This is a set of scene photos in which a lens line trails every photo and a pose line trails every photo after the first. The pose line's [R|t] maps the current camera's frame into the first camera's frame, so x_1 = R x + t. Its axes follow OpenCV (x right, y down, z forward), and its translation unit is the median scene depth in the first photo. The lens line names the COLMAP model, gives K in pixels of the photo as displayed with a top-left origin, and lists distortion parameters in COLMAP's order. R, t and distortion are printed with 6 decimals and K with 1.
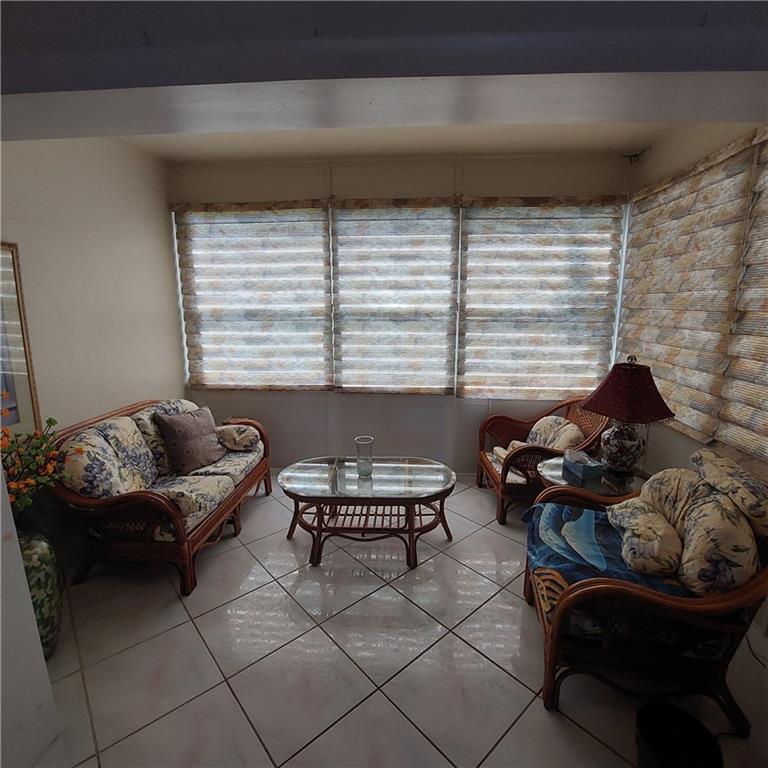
lens RADIAL K [[409.9, 0, 384.9], [0, 409.9, 385.6], [0, 0, 1]] dist [-0.018591, -0.001385]
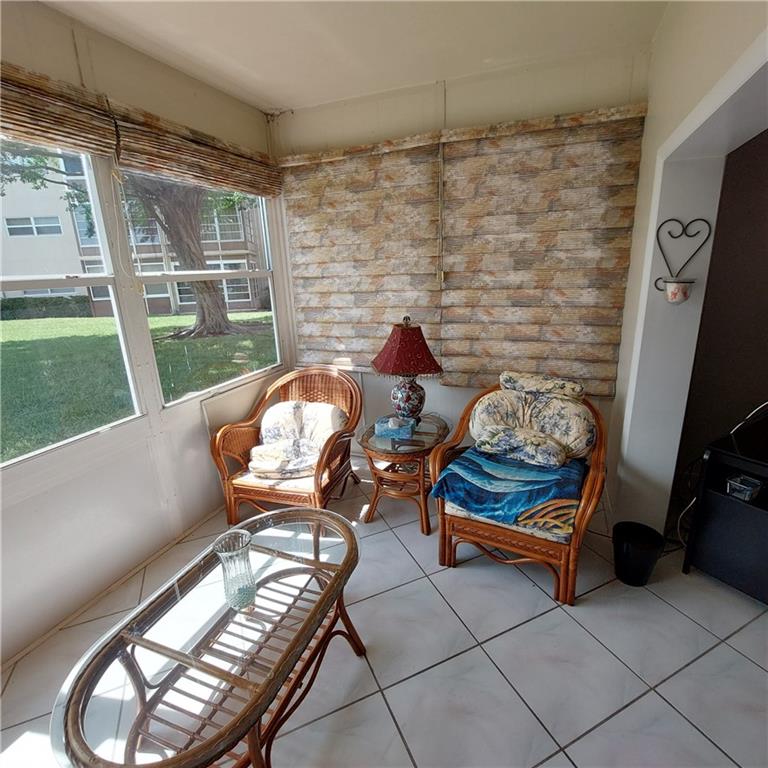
lens RADIAL K [[409.9, 0, 389.4], [0, 409.9, 390.4], [0, 0, 1]] dist [-0.018591, -0.001385]
pose [[0.287702, -0.280610, 0.915689, -0.441182], [0.227404, 0.948785, 0.219304, -0.127366], [-0.930331, 0.145137, 0.336779, 0.642795]]
